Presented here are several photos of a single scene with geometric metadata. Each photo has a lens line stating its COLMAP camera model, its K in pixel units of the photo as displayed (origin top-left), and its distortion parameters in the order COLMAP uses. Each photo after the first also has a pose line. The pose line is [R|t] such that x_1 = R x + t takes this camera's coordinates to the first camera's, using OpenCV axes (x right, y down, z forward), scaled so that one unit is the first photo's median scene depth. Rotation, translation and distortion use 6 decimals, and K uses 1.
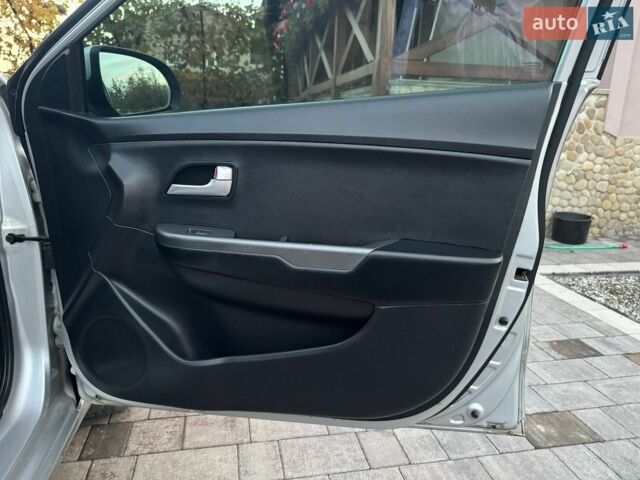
lens RADIAL K [[457.4, 0, 319.8], [0, 457.4, 226.1], [0, 0, 1]] dist [0.012673, -0.003973]
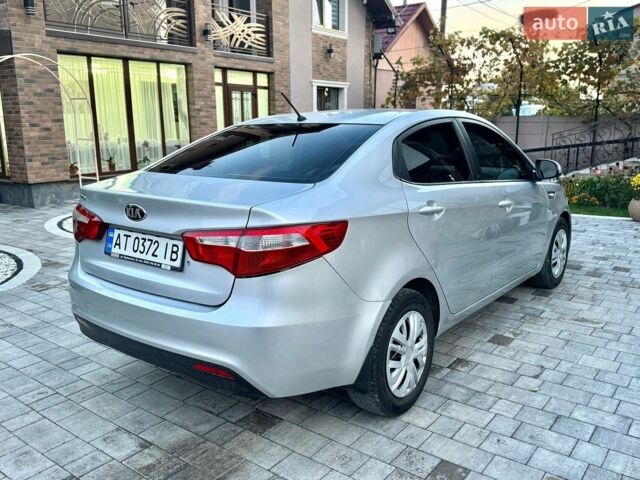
lens RADIAL K [[551.4, 0, 315.5], [0, 551.4, 251.6], [0, 0, 1]] dist [0.142112, -0.268587]
pose [[0.645566, 0.118246, -0.754495, 0.137810], [-0.120426, 0.991342, 0.052326, 0.027586], [0.754150, 0.057081, 0.654217, -0.263520]]
